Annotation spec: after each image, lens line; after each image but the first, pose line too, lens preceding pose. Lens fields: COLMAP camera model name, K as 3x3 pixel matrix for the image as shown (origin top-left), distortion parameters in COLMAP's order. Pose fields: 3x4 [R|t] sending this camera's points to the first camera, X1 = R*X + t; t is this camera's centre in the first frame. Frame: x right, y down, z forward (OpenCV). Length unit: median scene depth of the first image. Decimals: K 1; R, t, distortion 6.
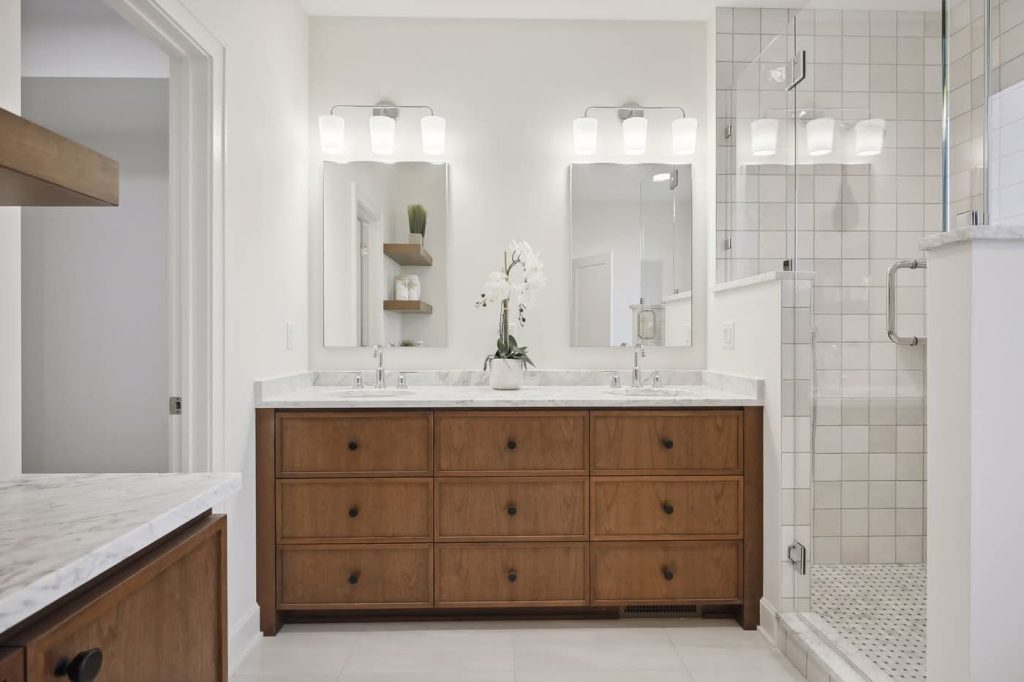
lens RADIAL K [[524.4, 0, 512.0], [0, 524.4, 341.0], [0, 0, 1]] dist [-0.004119, -0.000732]
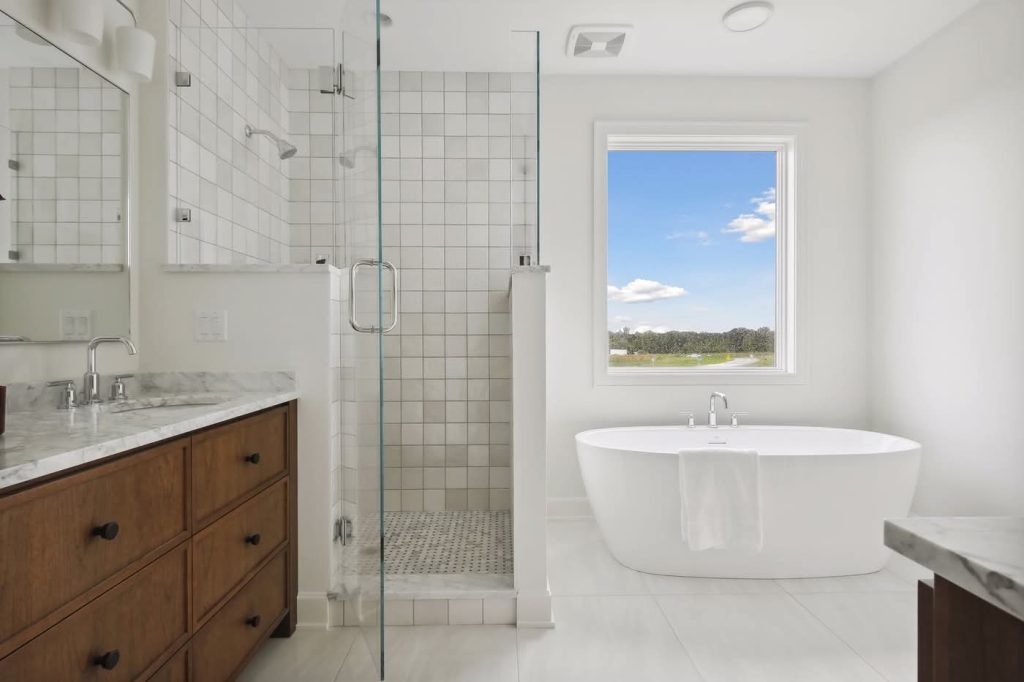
lens RADIAL K [[524.4, 0, 512.0], [0, 524.4, 341.0], [0, 0, 1]] dist [-0.004119, -0.000732]
pose [[0.001381, -0.005599, 0.999983, -0.496645], [0.002306, 0.999982, 0.005596, 0.012260], [-0.999996, 0.002298, 0.001393, 0.600681]]
